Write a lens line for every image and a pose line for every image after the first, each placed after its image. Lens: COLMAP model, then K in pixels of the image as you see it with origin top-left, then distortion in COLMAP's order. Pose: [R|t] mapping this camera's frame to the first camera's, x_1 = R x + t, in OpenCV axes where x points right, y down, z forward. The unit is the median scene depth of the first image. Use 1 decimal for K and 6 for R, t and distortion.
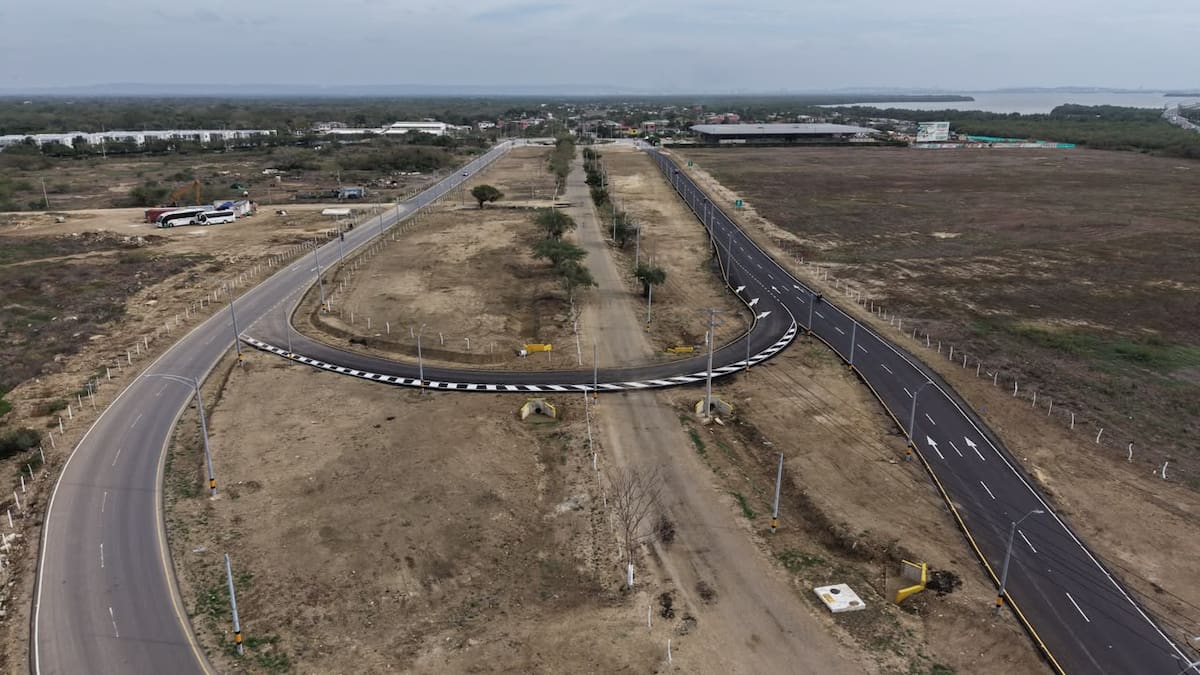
lens RADIAL K [[806.1, 0, 595.7], [0, 806.1, 339.3], [0, 0, 1]] dist [0.050296, -0.062252]
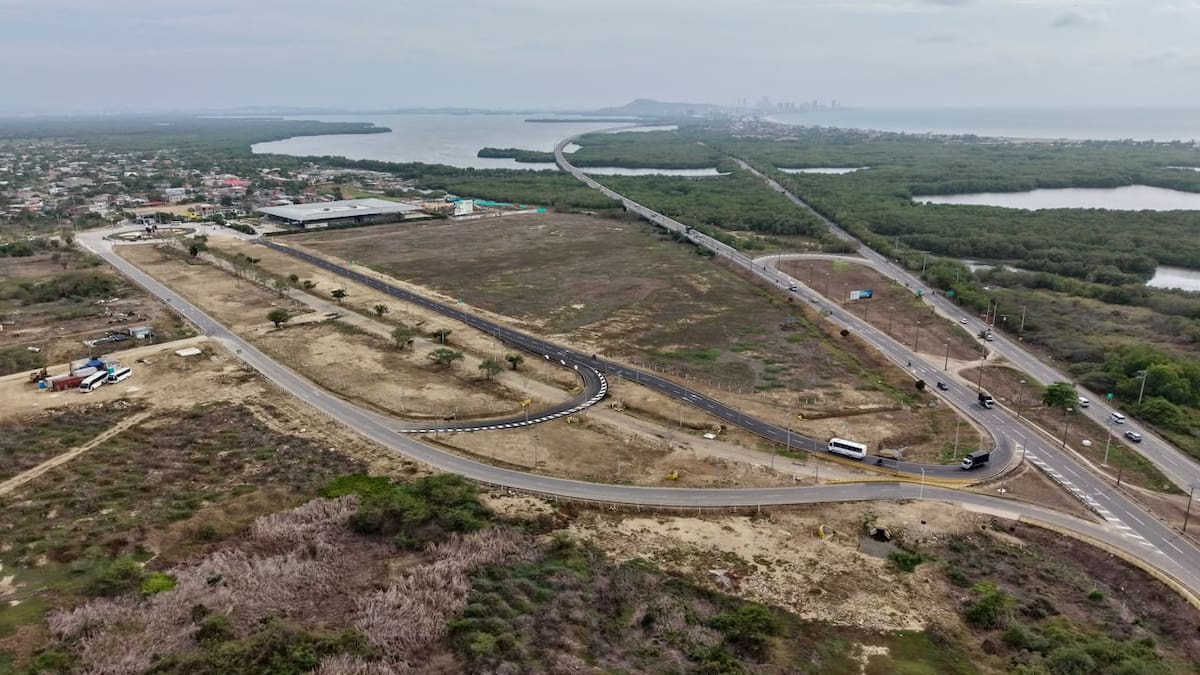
lens RADIAL K [[806.1, 0, 610.2], [0, 806.1, 330.7], [0, 0, 1]] dist [0.050296, -0.062252]
pose [[0.761415, -0.174384, 0.624369, -0.695848], [0.191318, 0.980688, 0.040591, -0.127690], [-0.619390, 0.088546, 0.780074, -0.523791]]
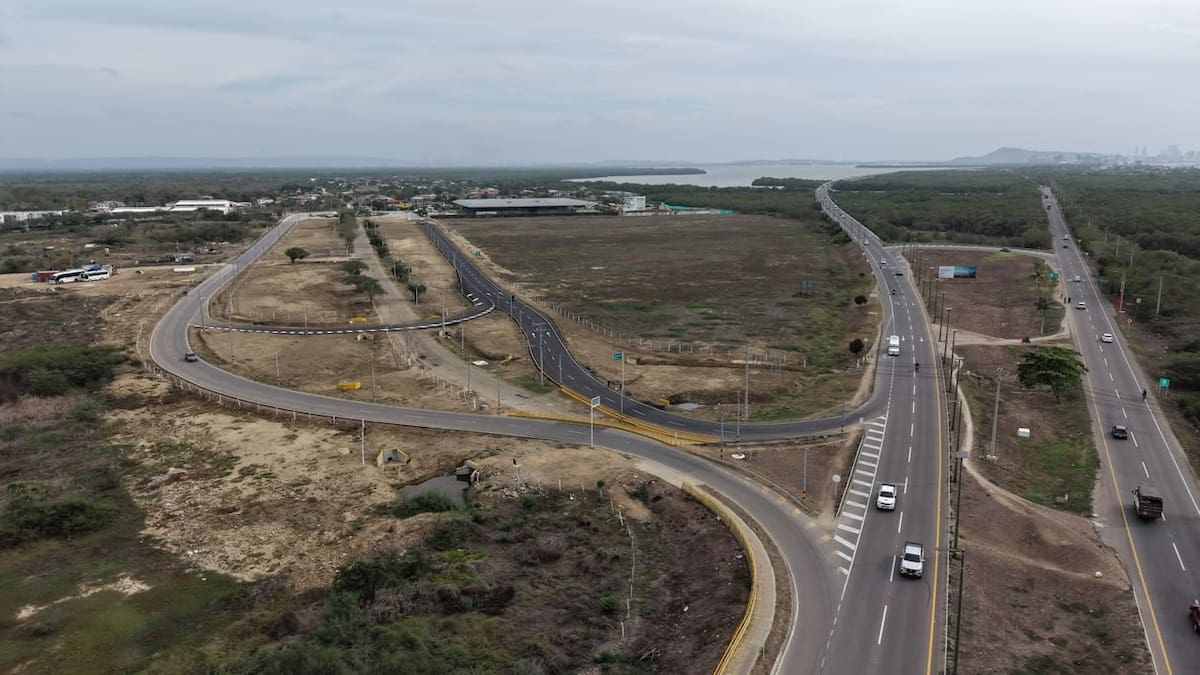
lens RADIAL K [[806.1, 0, 604.9], [0, 806.1, 345.0], [0, 0, 1]] dist [0.050296, -0.062252]
pose [[0.960302, -0.064131, 0.271491, -0.019143], [0.084520, 0.994359, -0.064076, 0.133684], [-0.265851, 0.084478, 0.960306, -0.567262]]
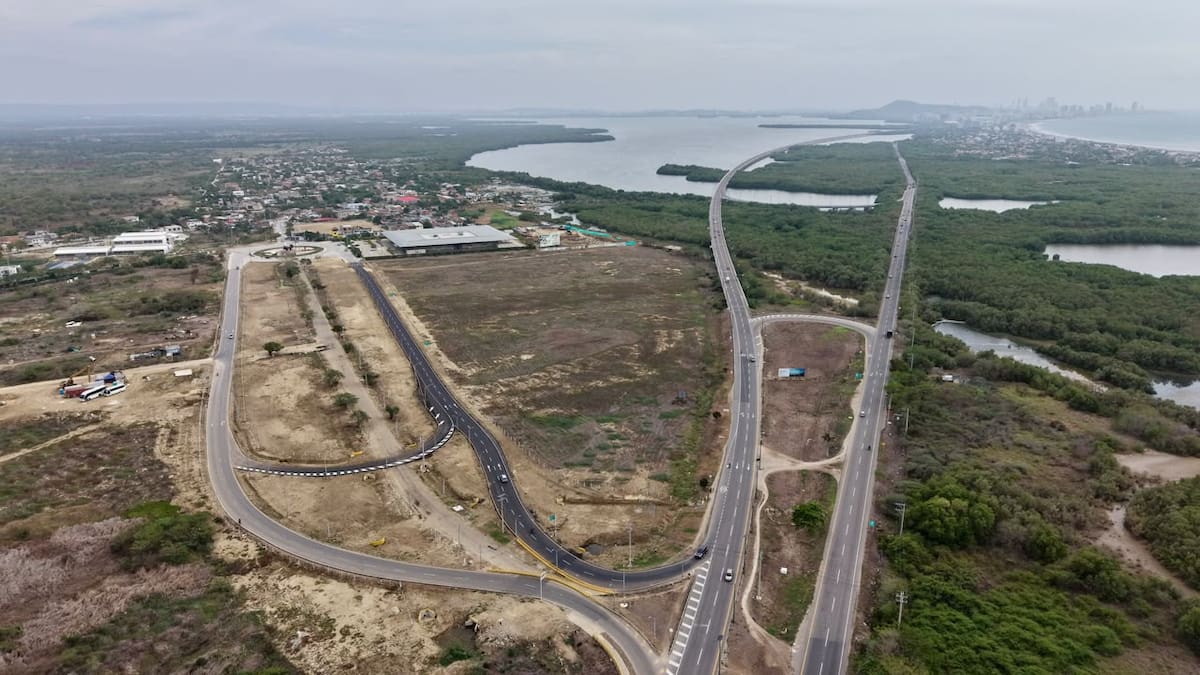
lens RADIAL K [[806.1, 0, 609.2], [0, 806.1, 339.1], [0, 0, 1]] dist [0.050296, -0.062252]
pose [[0.922383, -0.105556, 0.371575, -0.141424], [0.111504, 0.993749, 0.005510, -0.155326], [-0.369834, 0.036349, 0.928386, -0.993626]]
